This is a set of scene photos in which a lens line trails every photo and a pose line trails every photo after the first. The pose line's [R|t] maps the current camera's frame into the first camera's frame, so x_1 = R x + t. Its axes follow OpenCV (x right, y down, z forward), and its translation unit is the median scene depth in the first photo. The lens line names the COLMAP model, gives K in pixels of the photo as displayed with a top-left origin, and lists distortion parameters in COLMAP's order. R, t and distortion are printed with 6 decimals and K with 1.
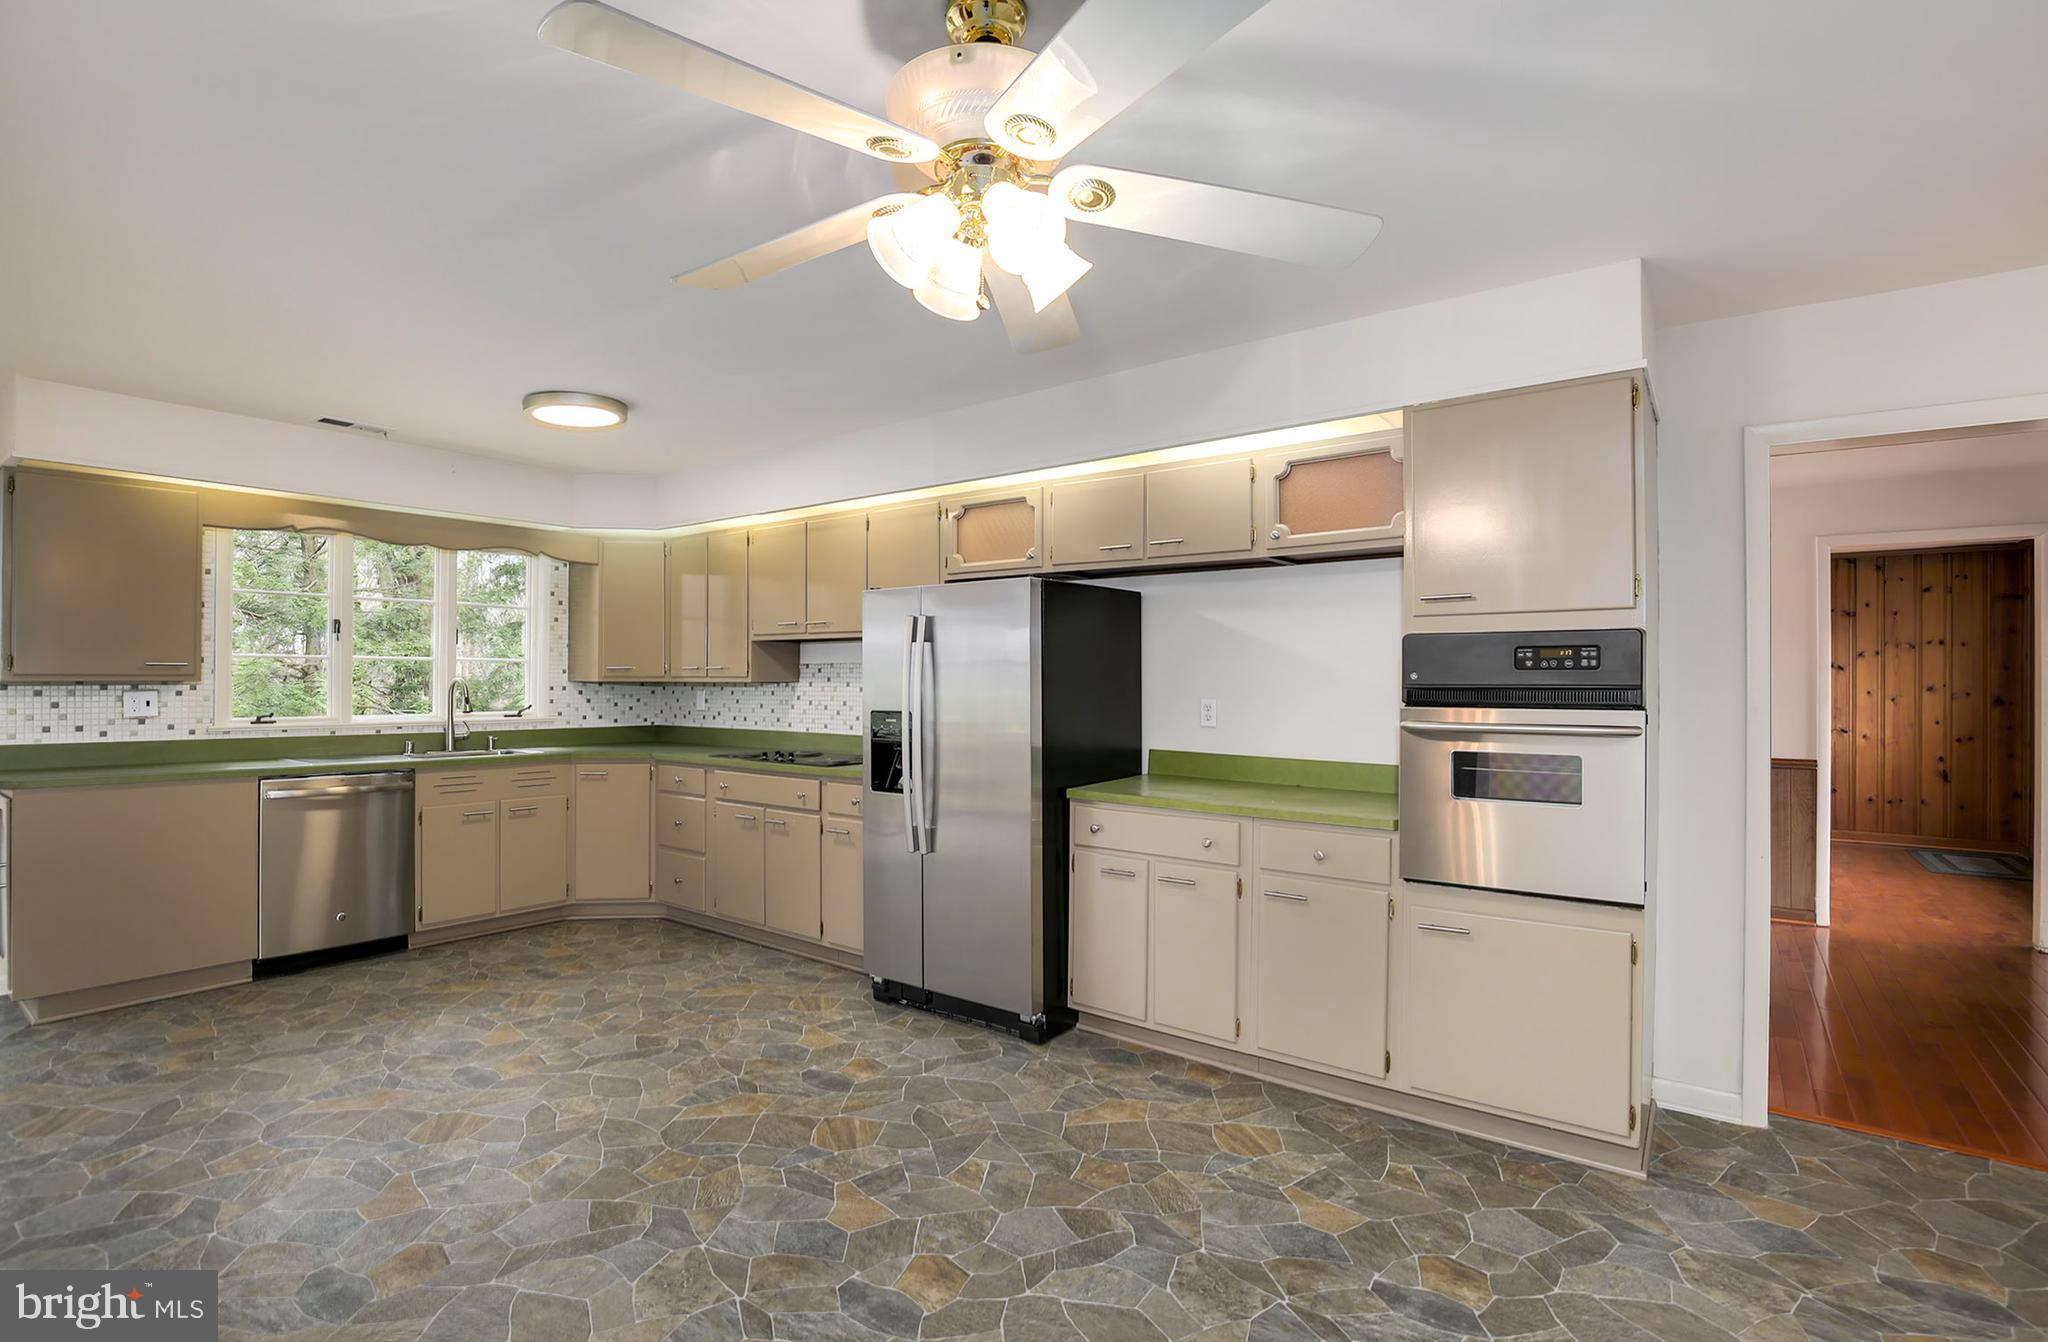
lens RADIAL K [[960.0, 0, 1024.0], [0, 960.0, 671.0], [0, 0, 1]] dist [-0.025633, 0.001122]
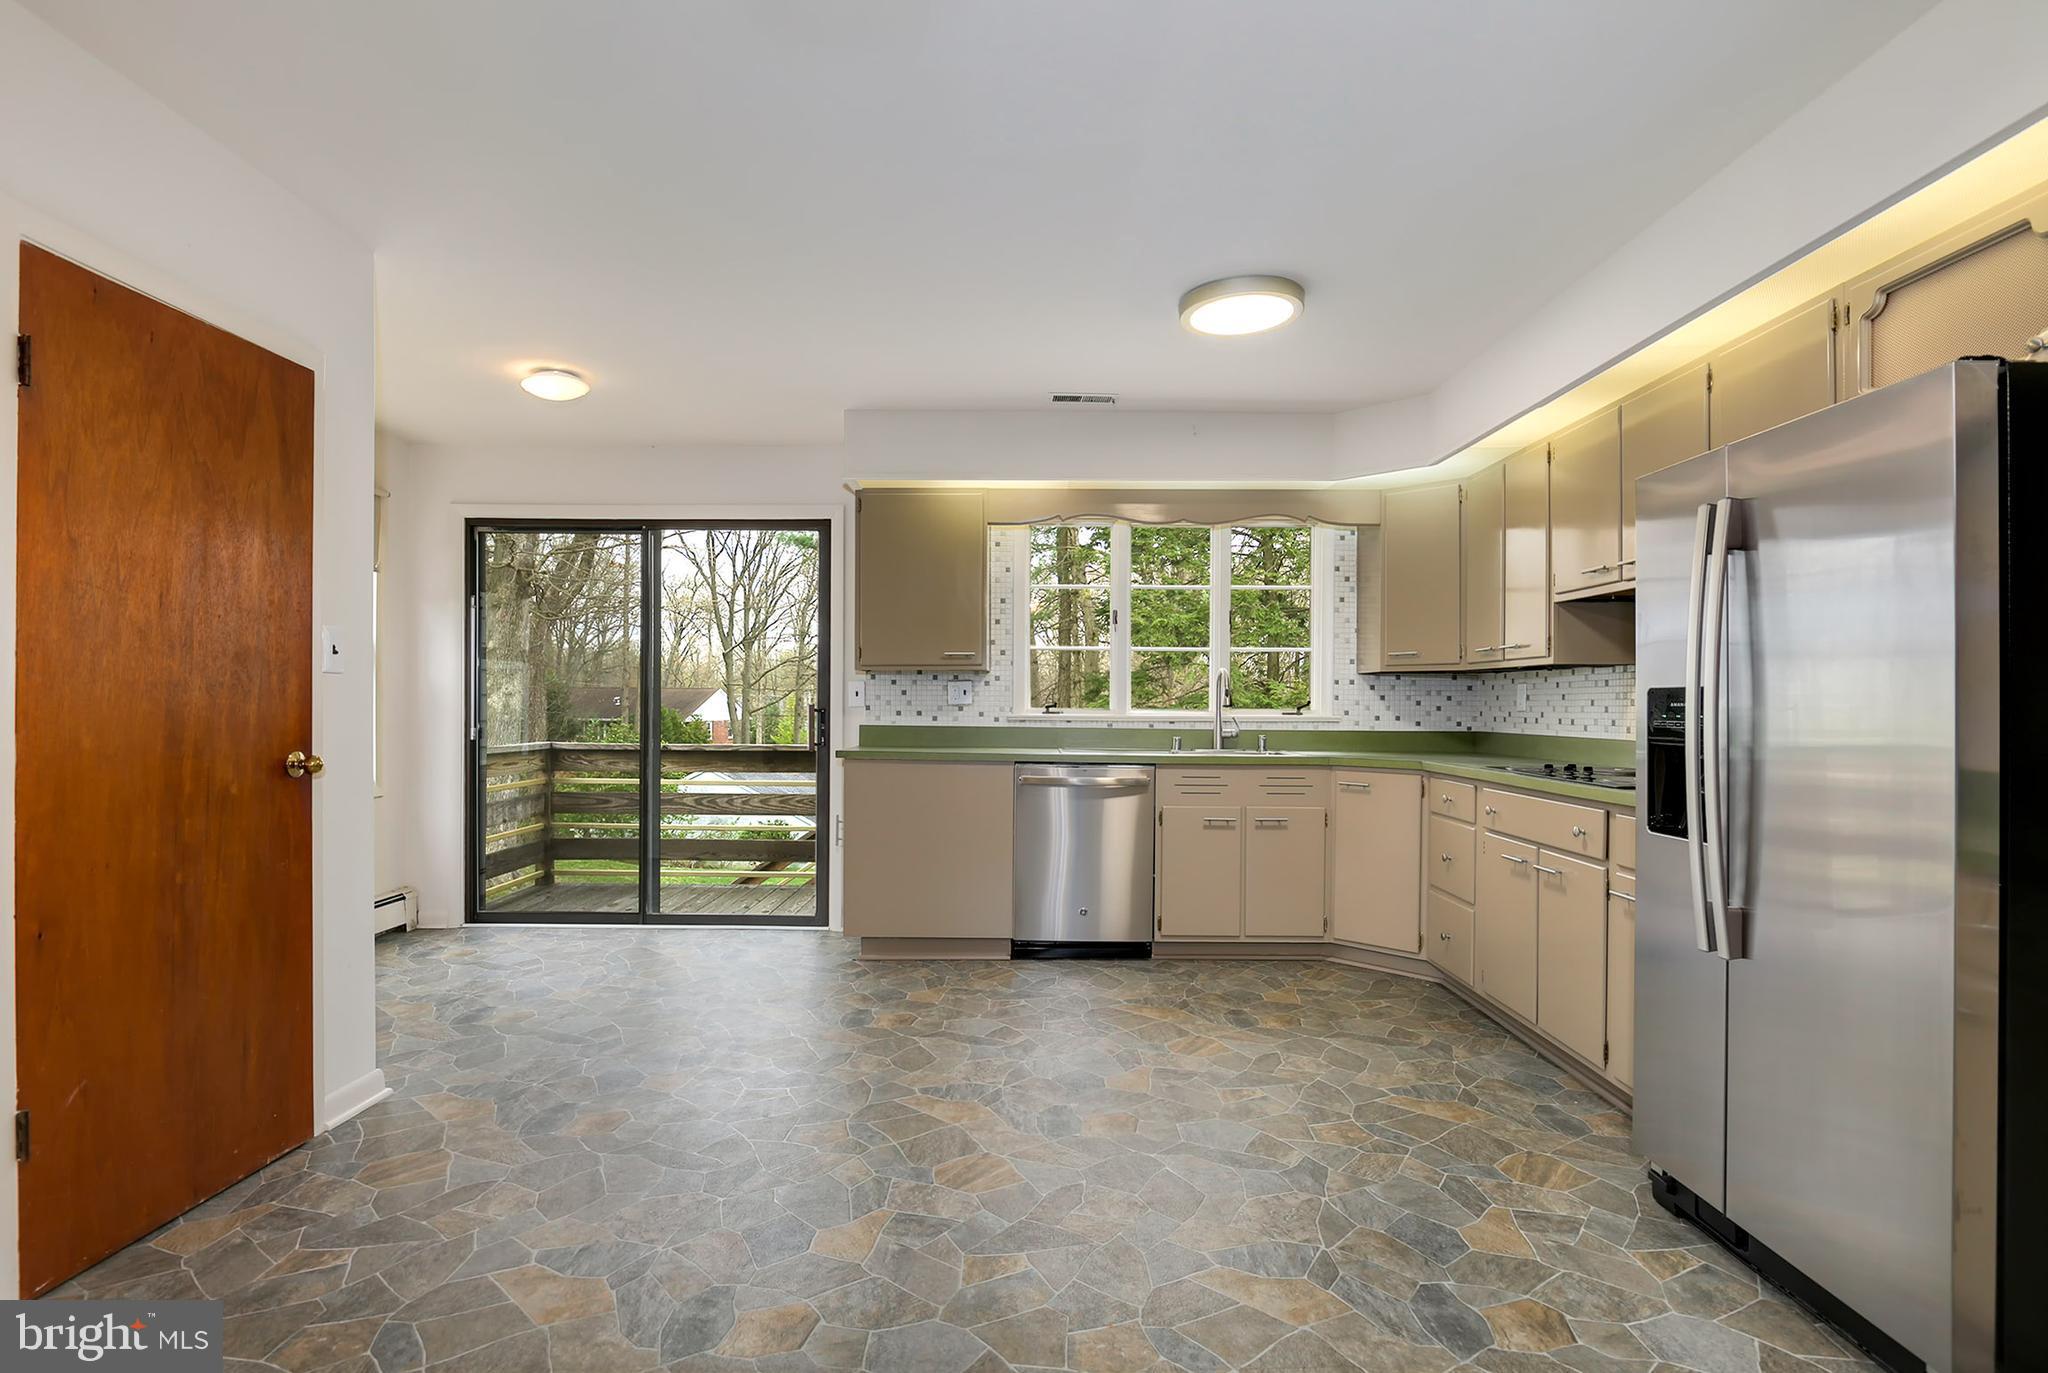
lens RADIAL K [[1047.1, 0, 1032.9], [0, 1047.1, 696.8], [0, 0, 1]] dist [-0.022583, 0.001162]
pose [[0.603246, -0.004258, -0.797544, 0.103553], [0.005291, 0.999985, -0.001337, 0.042350], [0.797538, -0.003413, 0.603260, 0.319840]]
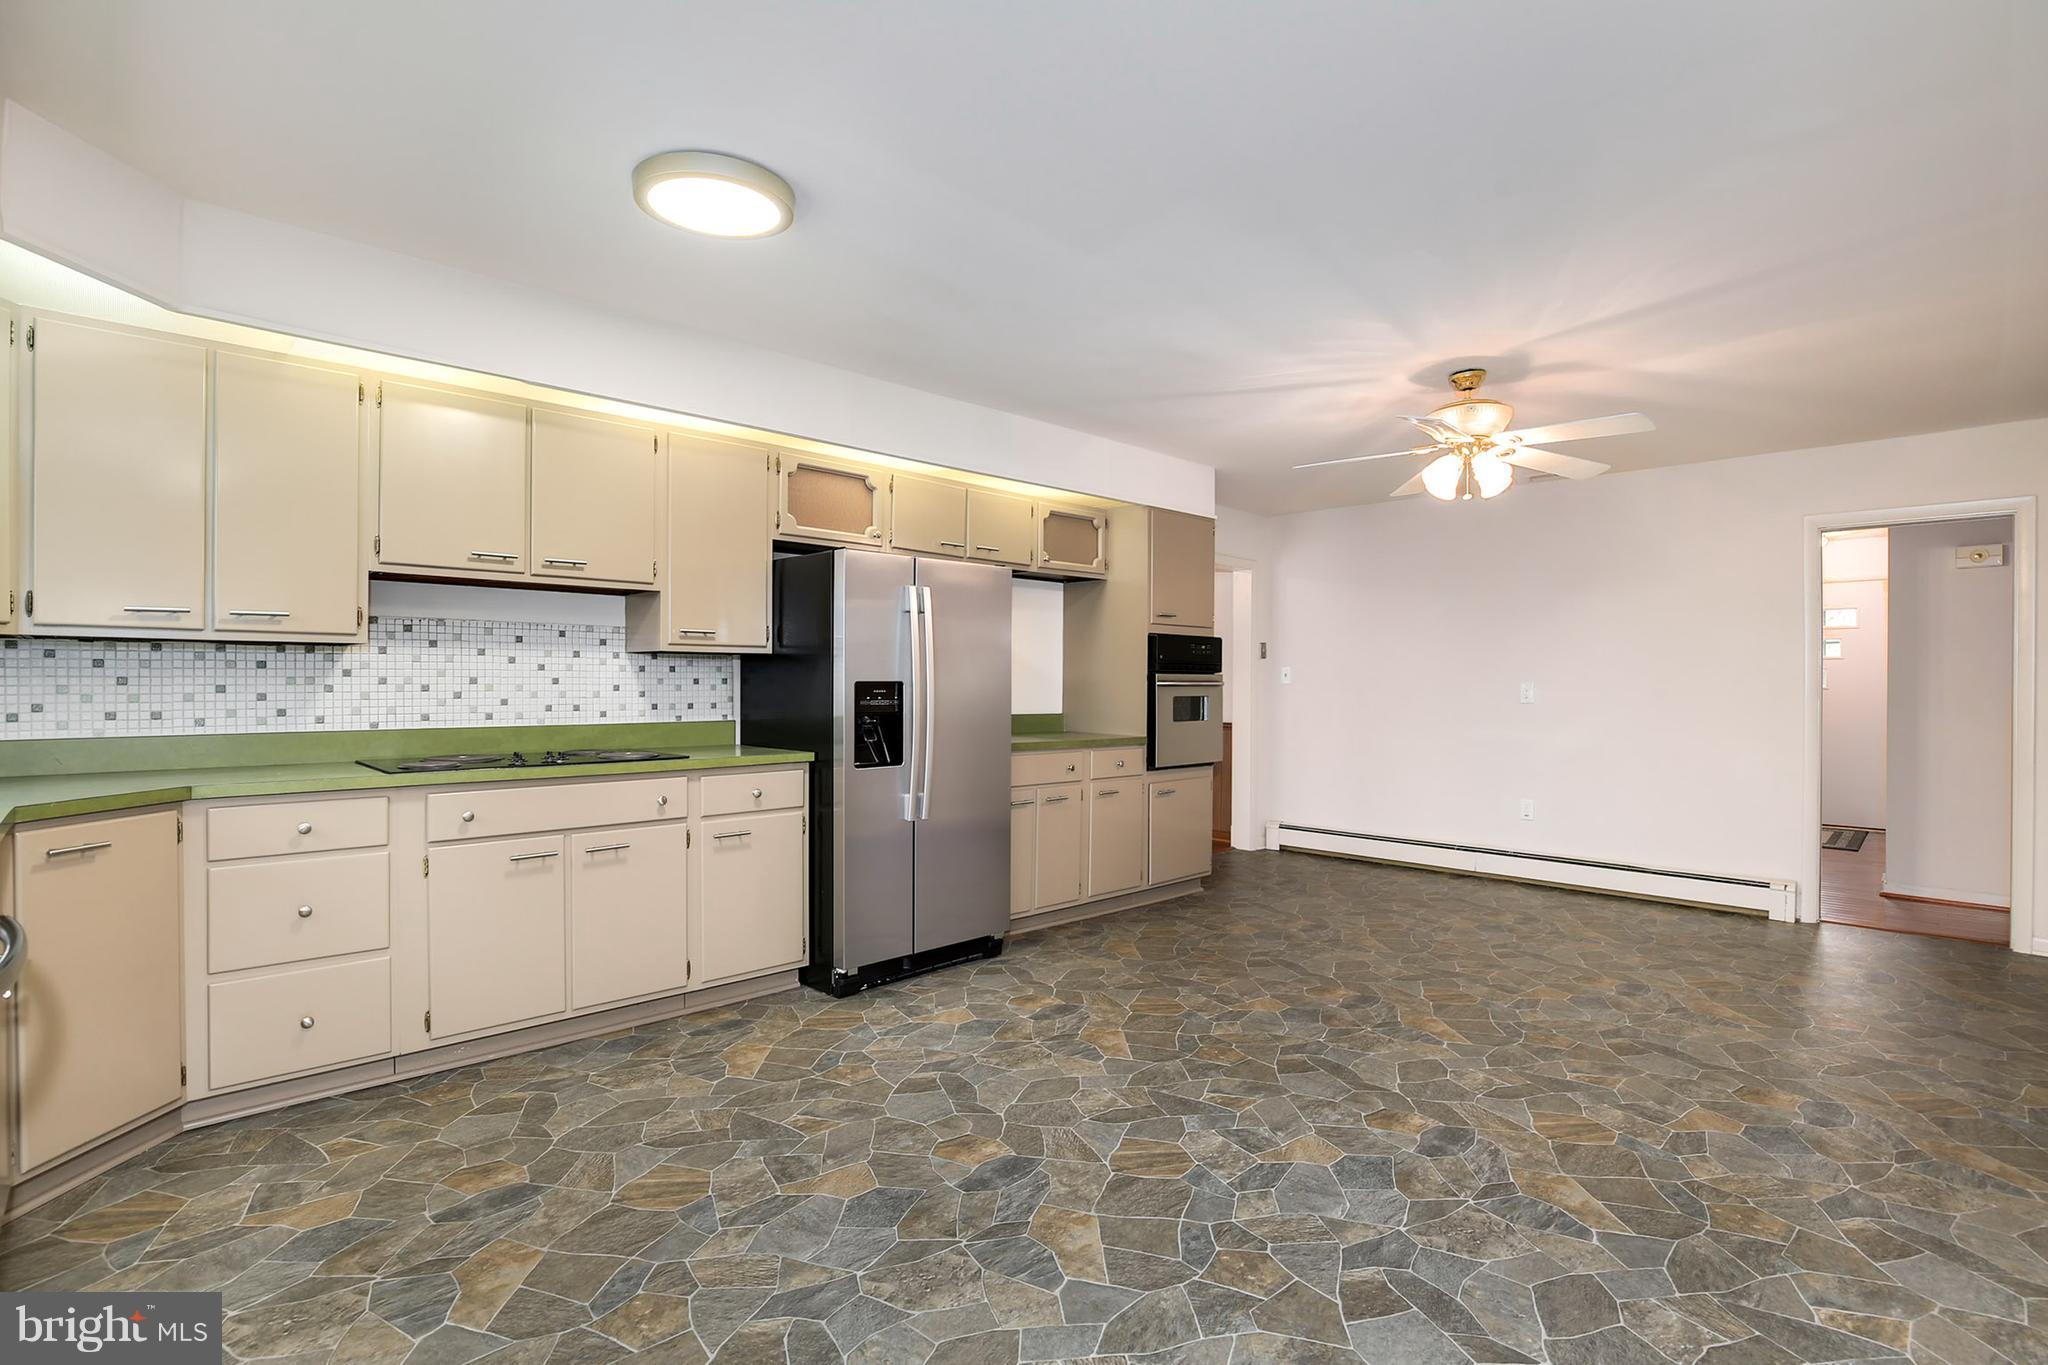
lens RADIAL K [[964.3, 0, 1027.8], [0, 964.3, 693.2], [0, 0, 1]] dist [-0.034999, 0.007135]
pose [[0.152016, -0.011769, 0.988308, -0.970362], [-0.013169, 0.999816, 0.013932, 0.034990], [-0.988290, -0.015133, 0.151833, 0.648513]]
